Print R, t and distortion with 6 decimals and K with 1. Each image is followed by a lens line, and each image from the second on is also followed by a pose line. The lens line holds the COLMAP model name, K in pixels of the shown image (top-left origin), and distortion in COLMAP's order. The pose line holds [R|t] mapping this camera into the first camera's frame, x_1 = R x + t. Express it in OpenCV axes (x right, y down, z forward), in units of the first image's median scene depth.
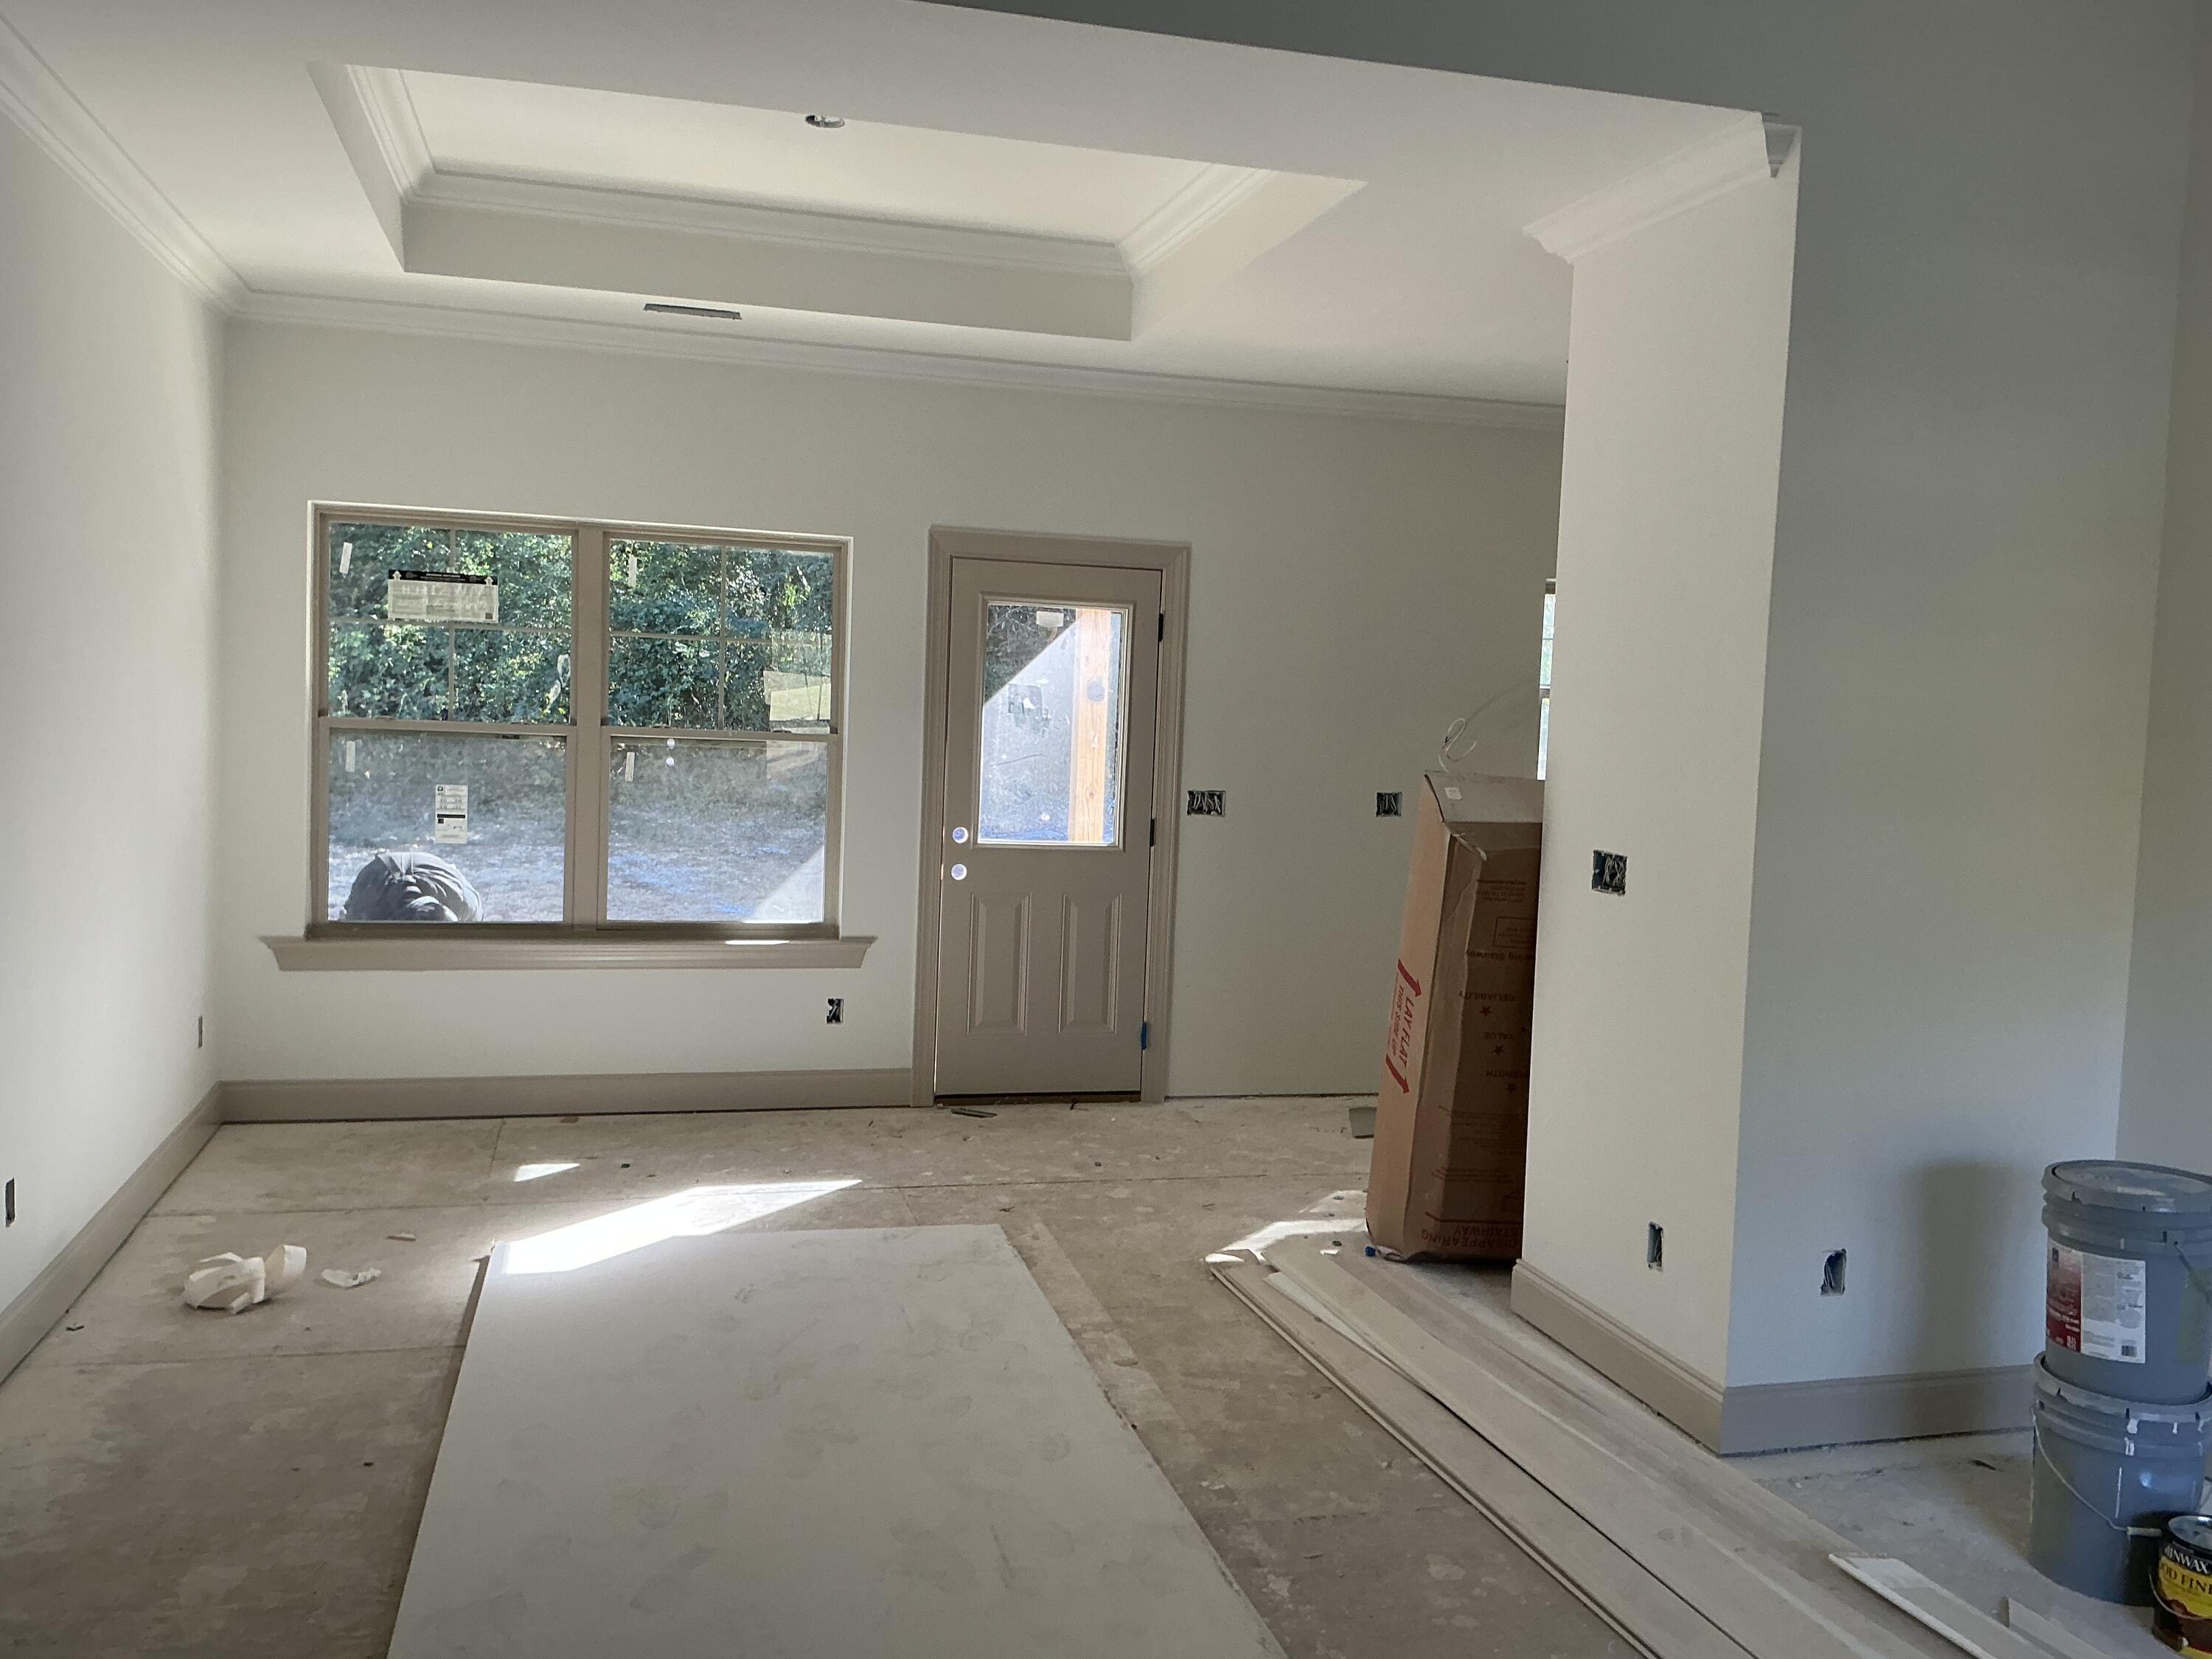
lens RADIAL K [[1876.2, 0, 1106.0], [0, 1876.2, 829.5], [0, 0, 1]] dist [0.082522, -0.190021]
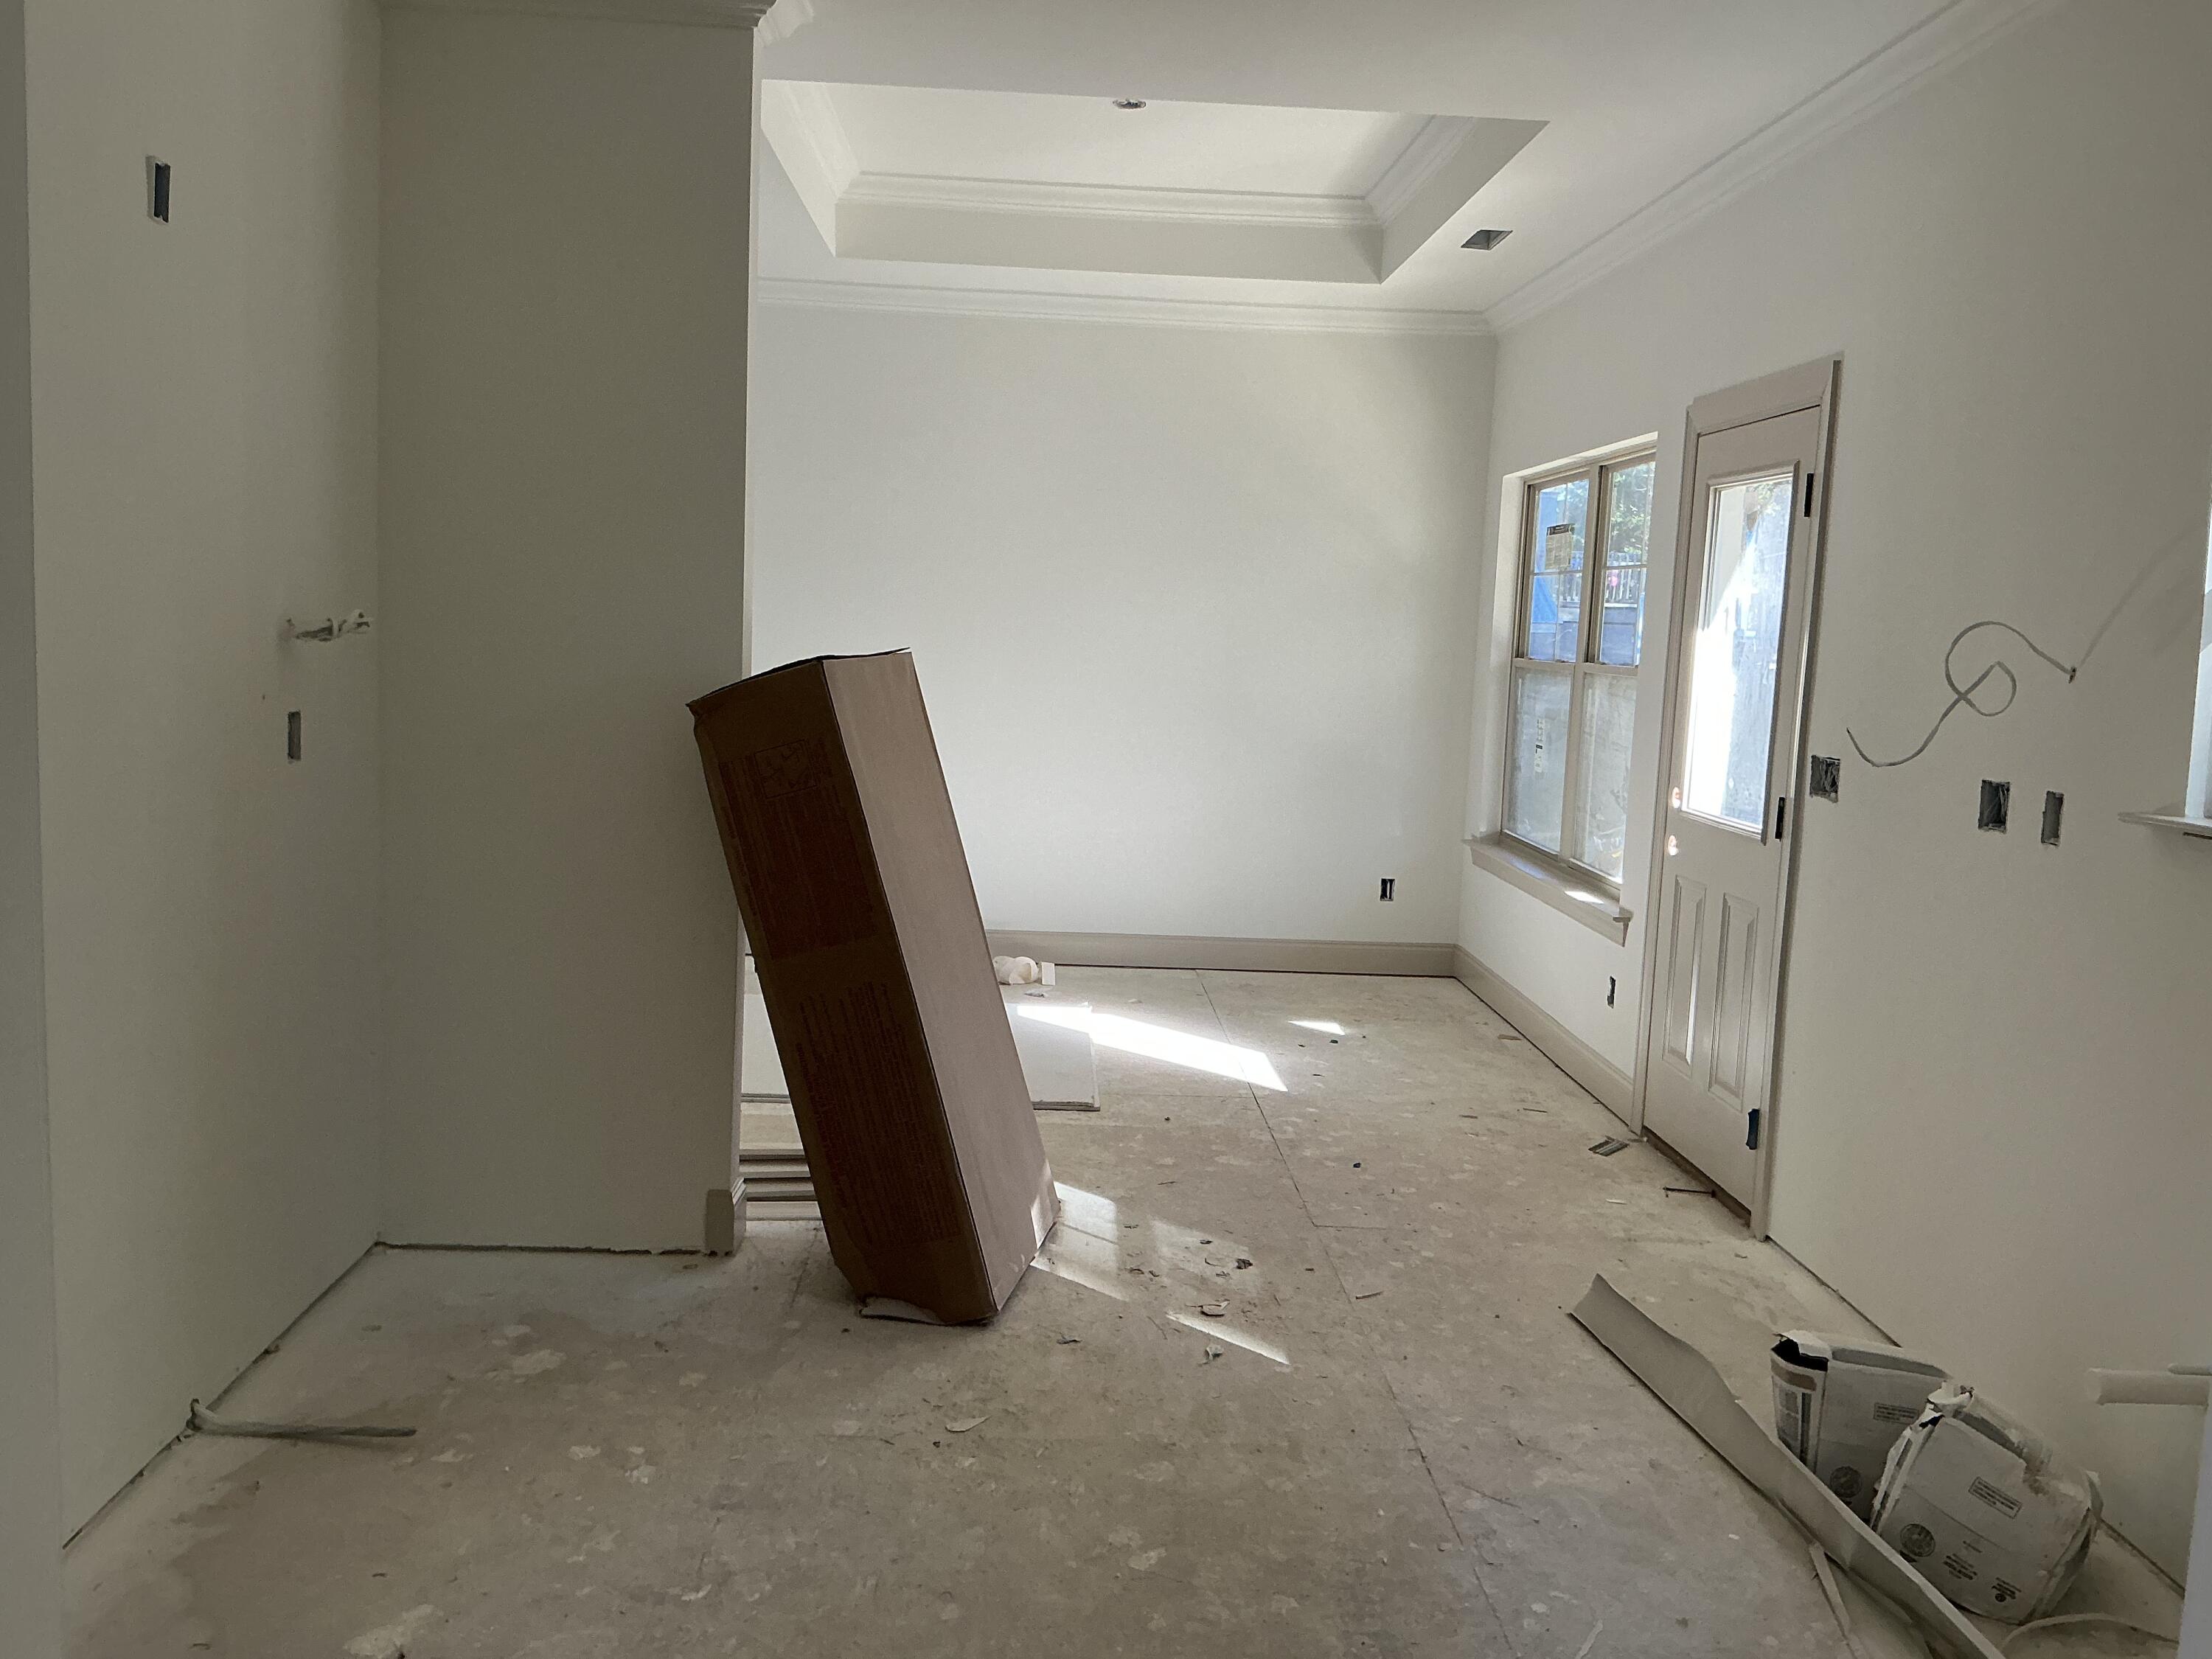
lens RADIAL K [[1876.2, 0, 1106.0], [0, 1876.2, 829.5], [0, 0, 1]] dist [0.082522, -0.190021]
pose [[-0.231712, 0.059313, -0.970974, 0.808065], [-0.120986, 0.988633, 0.089264, -0.027462], [0.965231, 0.138158, -0.221902, 1.050520]]
